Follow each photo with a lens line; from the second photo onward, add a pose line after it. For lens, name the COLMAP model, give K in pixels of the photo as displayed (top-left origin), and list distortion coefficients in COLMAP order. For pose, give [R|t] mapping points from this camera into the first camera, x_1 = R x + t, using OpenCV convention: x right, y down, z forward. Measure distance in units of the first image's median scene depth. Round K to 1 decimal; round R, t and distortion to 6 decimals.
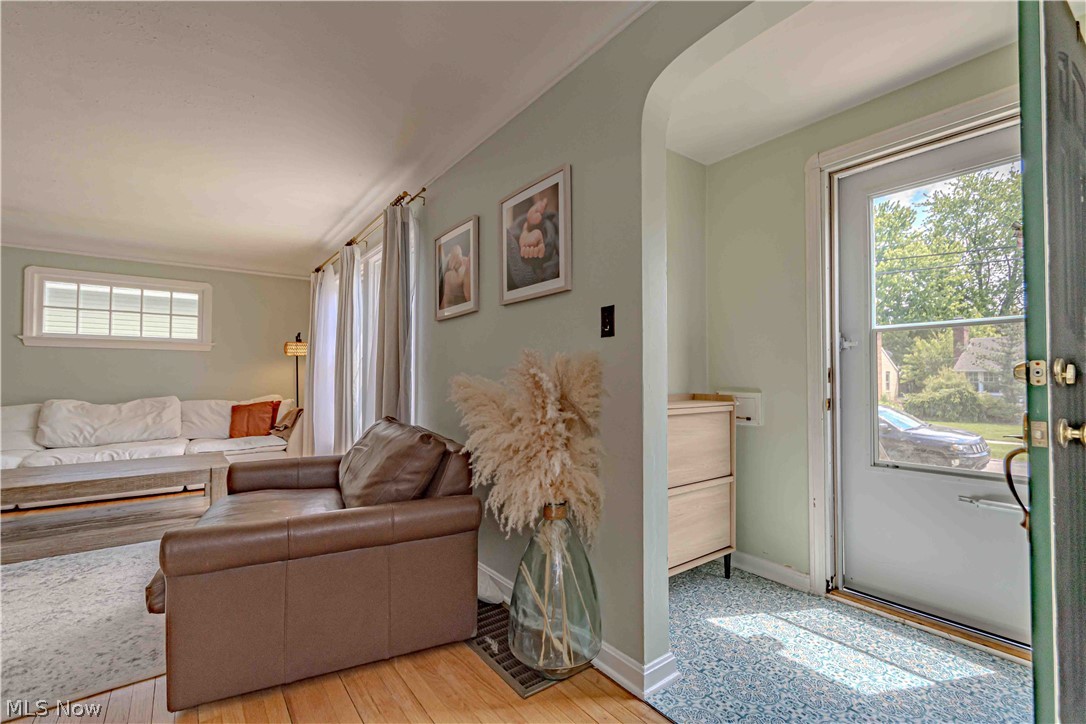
lens RADIAL K [[476.1, 0, 544.1], [0, 476.1, 369.0], [0, 0, 1]] dist [0.002440, -0.004121]
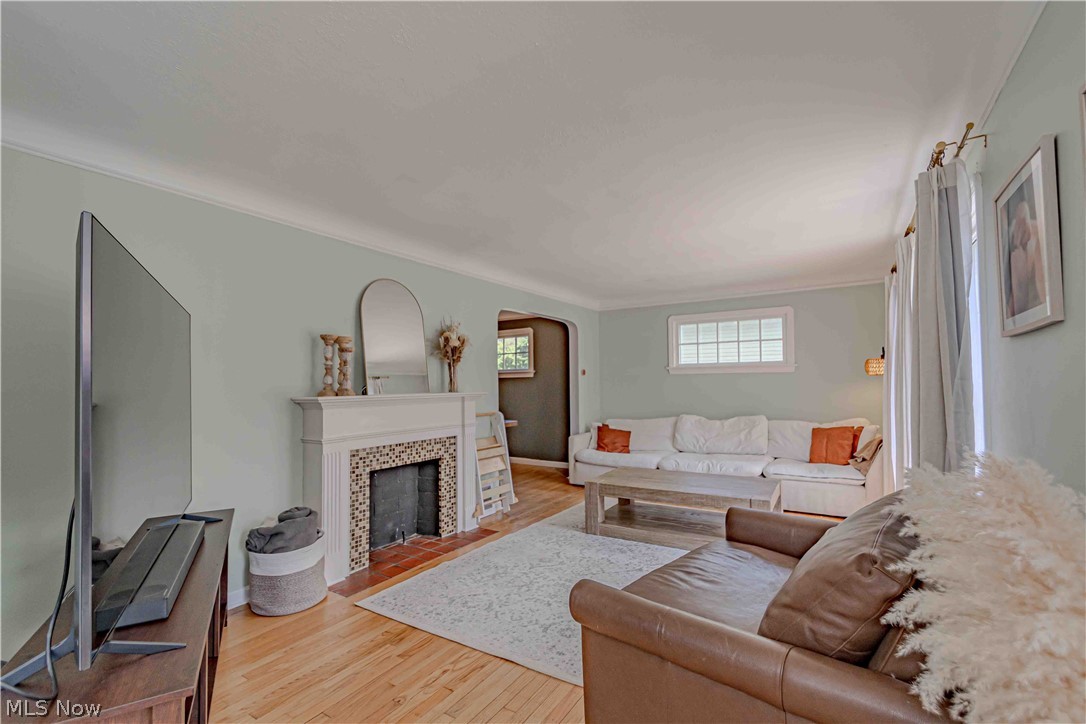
lens RADIAL K [[476.1, 0, 544.1], [0, 476.1, 369.0], [0, 0, 1]] dist [0.002440, -0.004121]
pose [[0.355386, -0.033558, -0.934117, 0.066630], [0.027285, 0.999302, -0.025519, -0.035534], [0.934321, -0.016418, 0.356053, 0.150131]]
